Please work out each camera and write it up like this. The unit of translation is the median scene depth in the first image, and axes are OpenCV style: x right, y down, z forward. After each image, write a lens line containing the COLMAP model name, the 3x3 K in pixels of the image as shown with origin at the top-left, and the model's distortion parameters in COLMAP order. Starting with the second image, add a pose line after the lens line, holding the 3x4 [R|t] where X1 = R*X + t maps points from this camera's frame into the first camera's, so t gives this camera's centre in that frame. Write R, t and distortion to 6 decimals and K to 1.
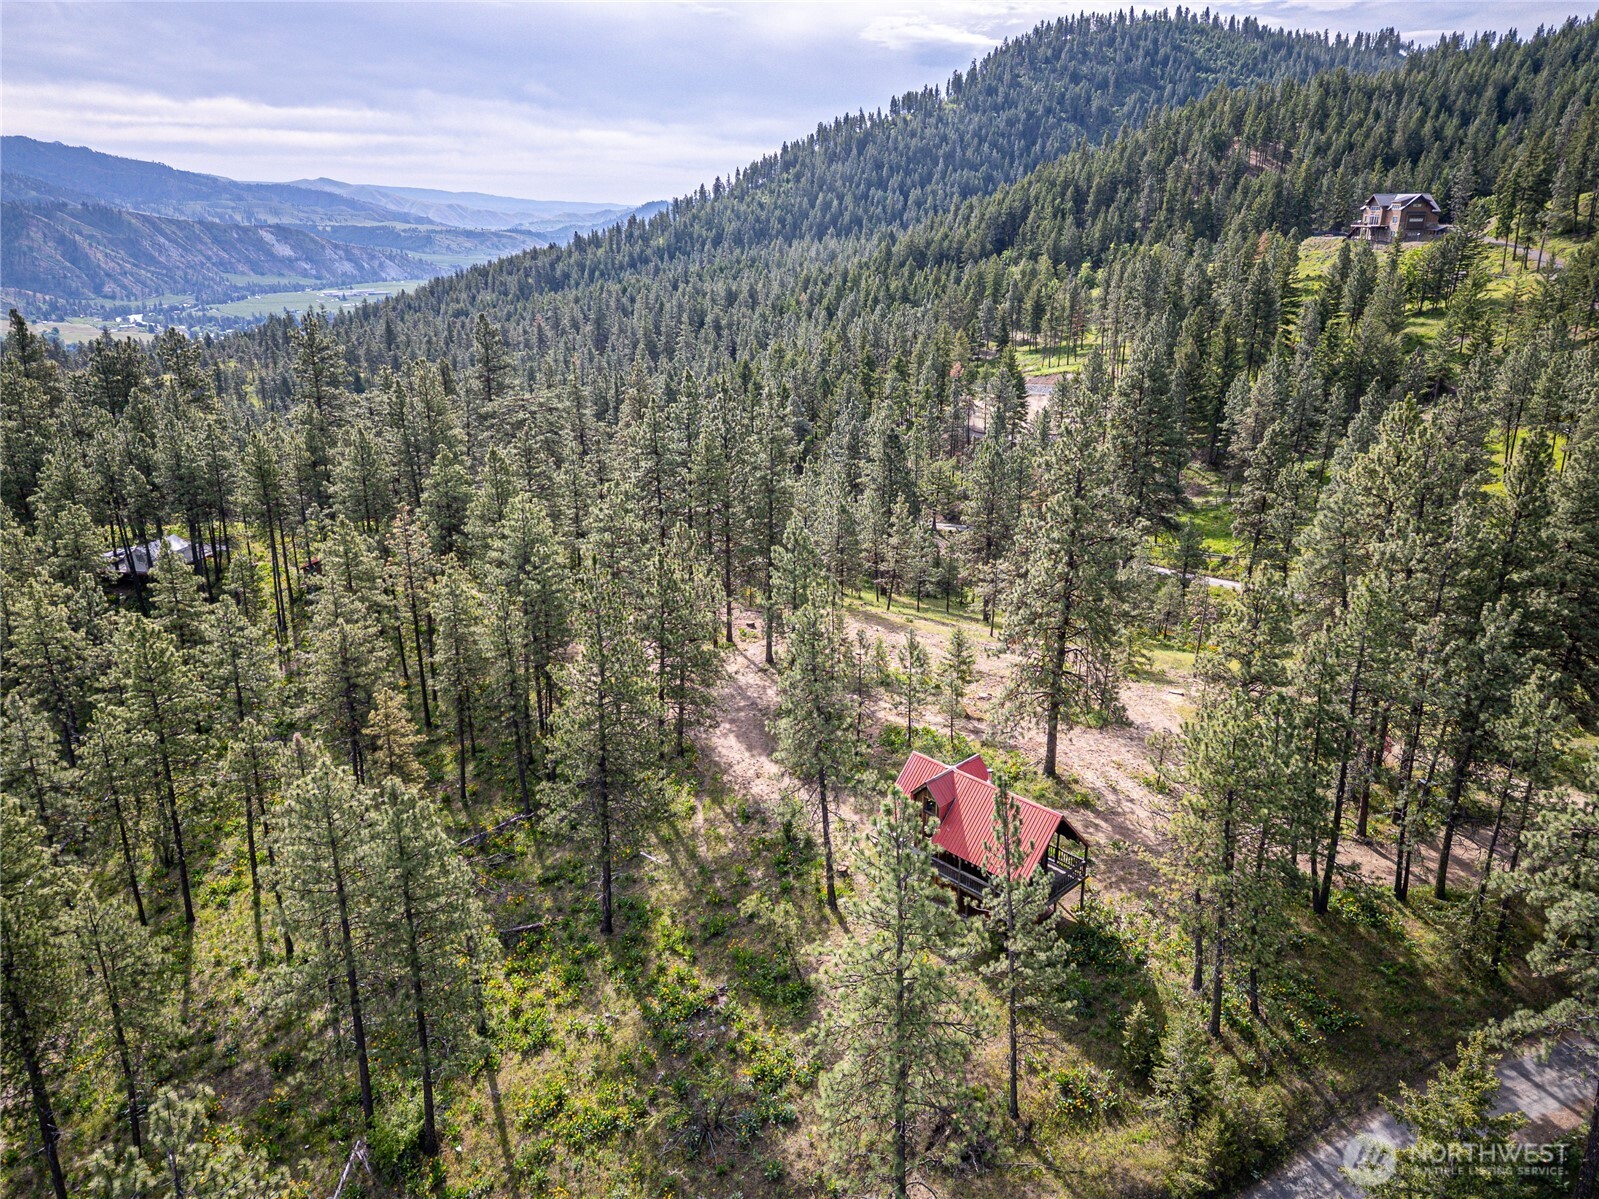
lens RADIAL K [[1122.6, 0, 801.2], [0, 1122.6, 603.7], [0, 0, 1]] dist [0.081670, -0.062174]
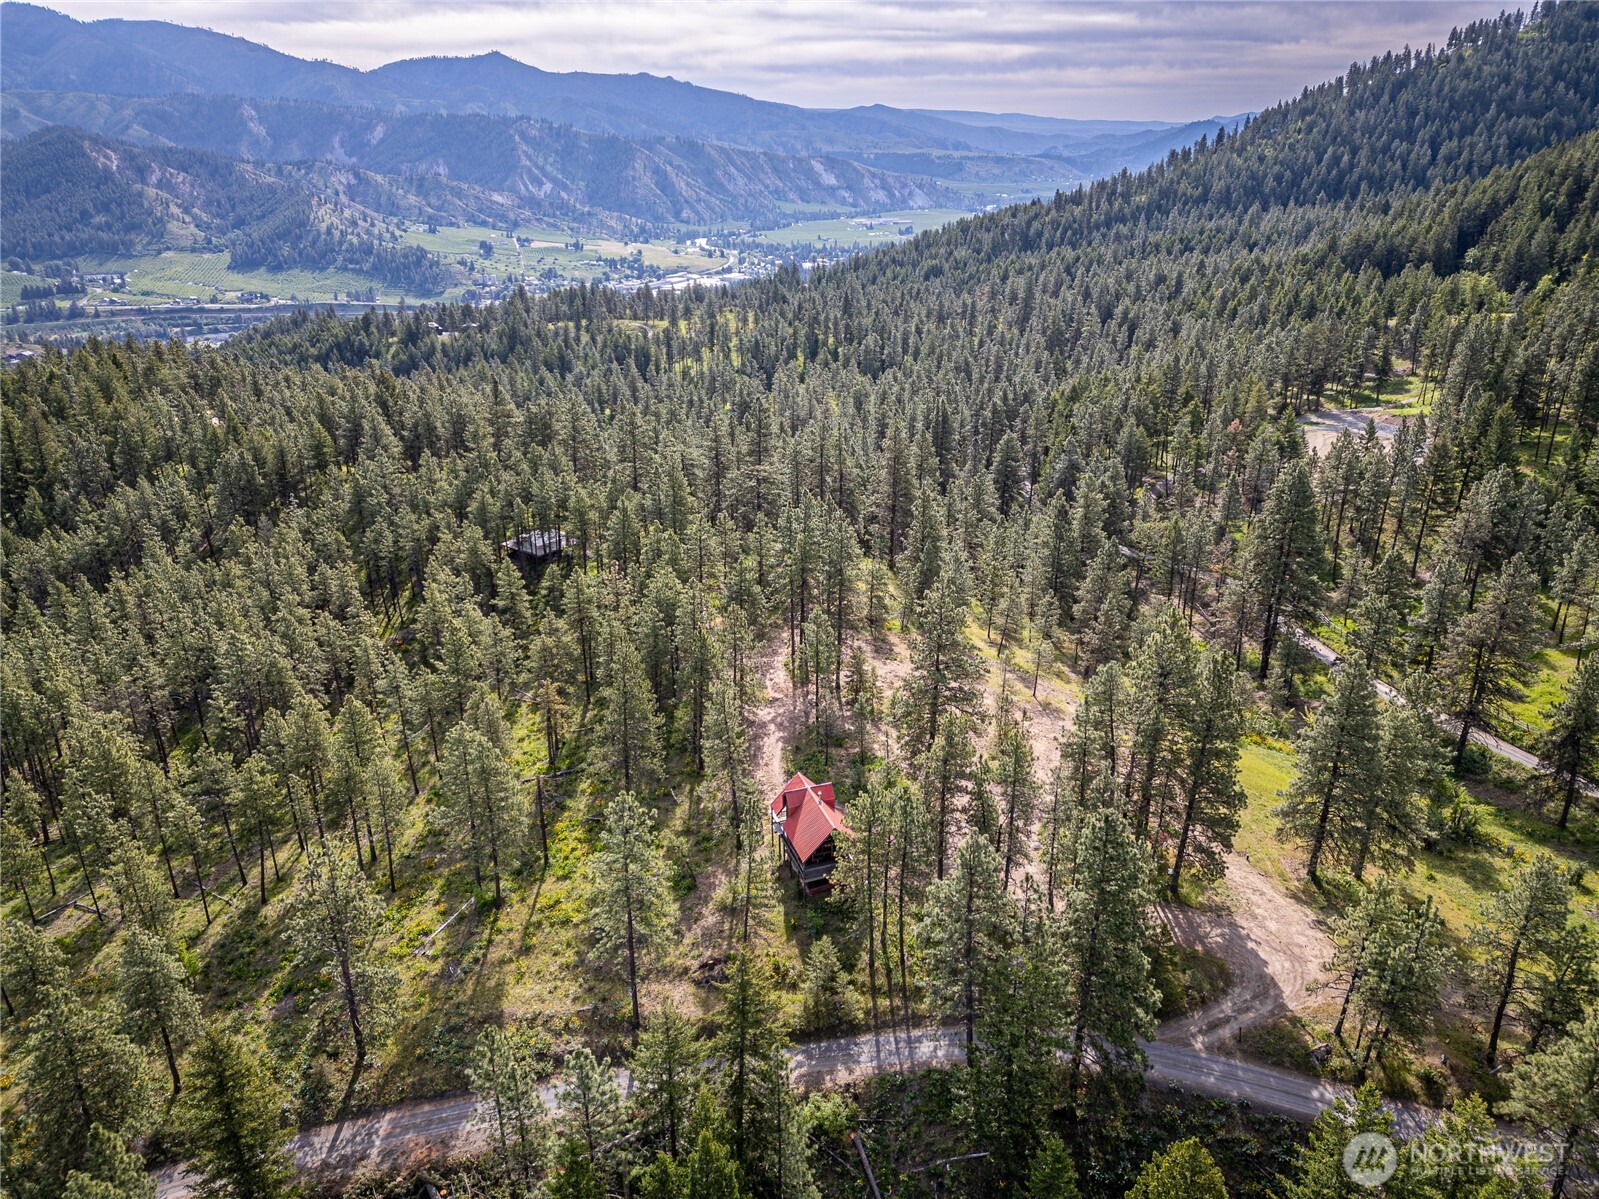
lens RADIAL K [[1122.6, 0, 801.2], [0, 1122.6, 603.7], [0, 0, 1]] dist [0.081670, -0.062174]
pose [[0.906048, 0.160986, -0.391358, 0.051757], [-0.136879, 0.986587, 0.088940, -0.019166], [0.400427, -0.027015, 0.915930, -0.038435]]
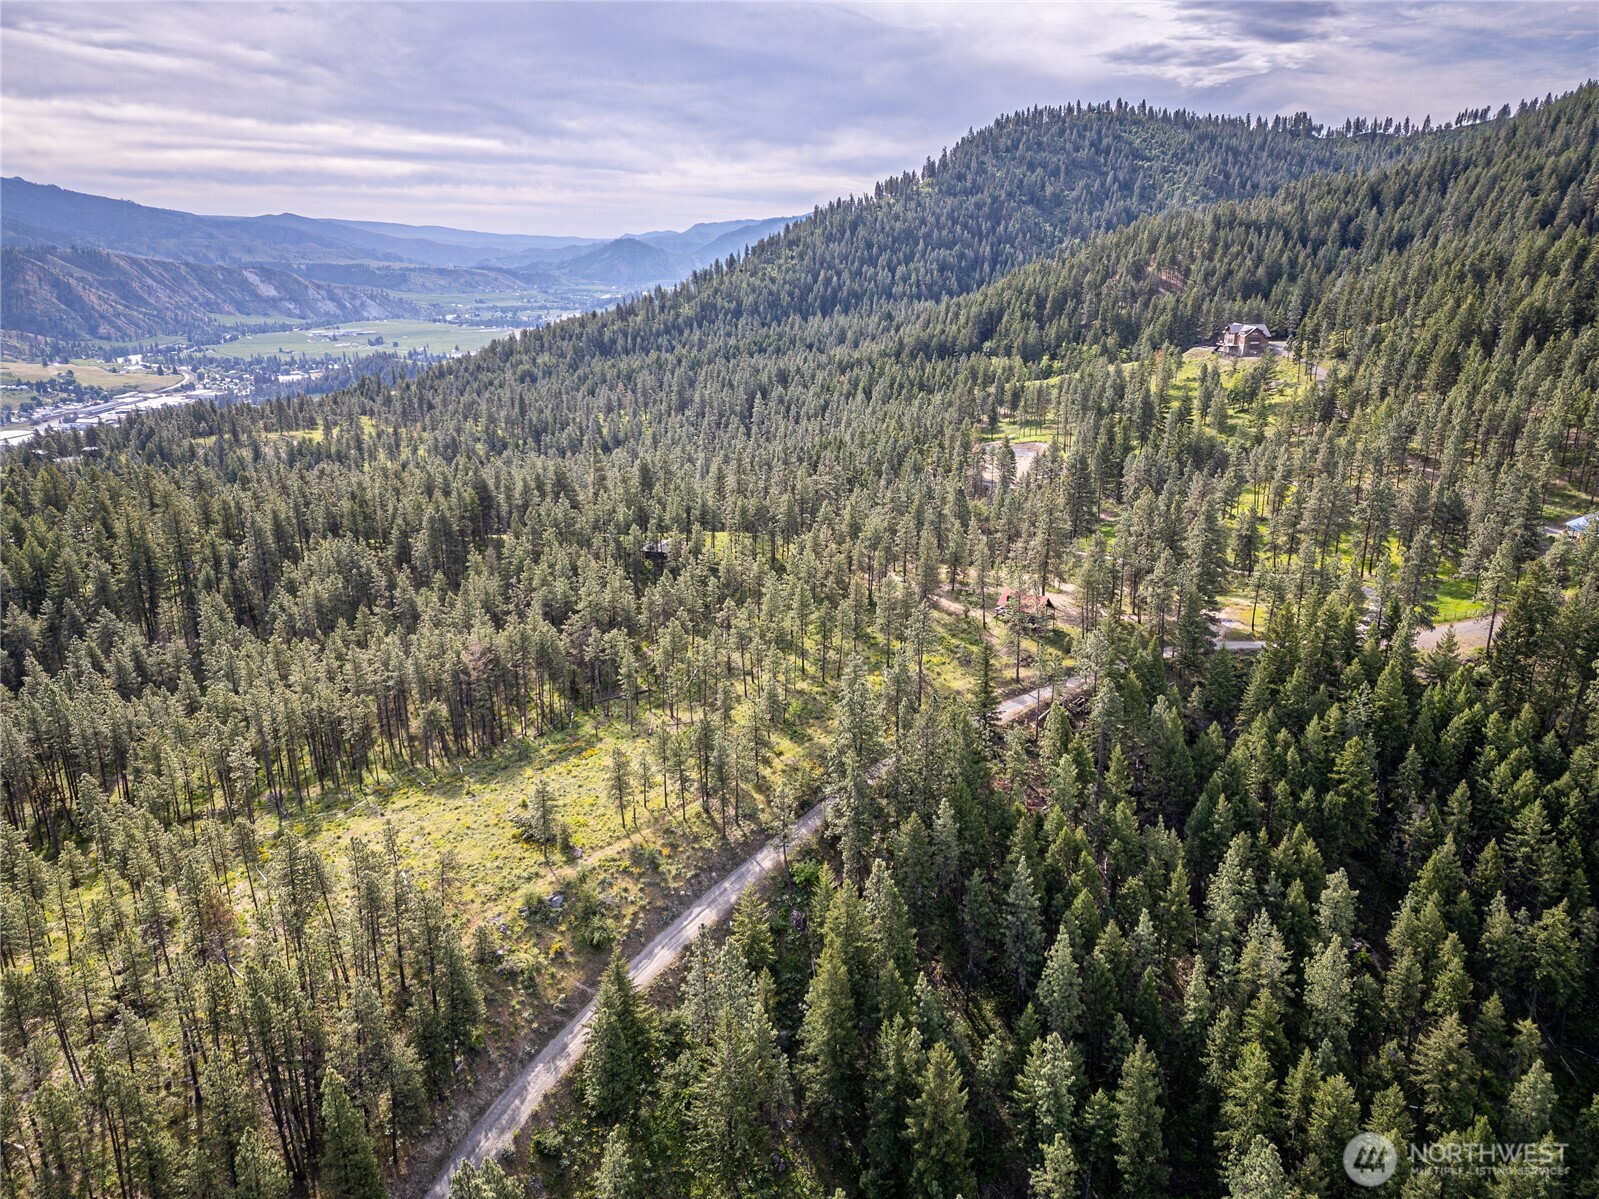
lens RADIAL K [[1122.6, 0, 801.2], [0, 1122.6, 603.7], [0, 0, 1]] dist [0.081670, -0.062174]
pose [[0.999435, -0.010249, 0.032023, -0.047015], [0.011065, 0.999616, -0.025401, 0.018776], [-0.031751, 0.025741, 0.999164, -0.180019]]
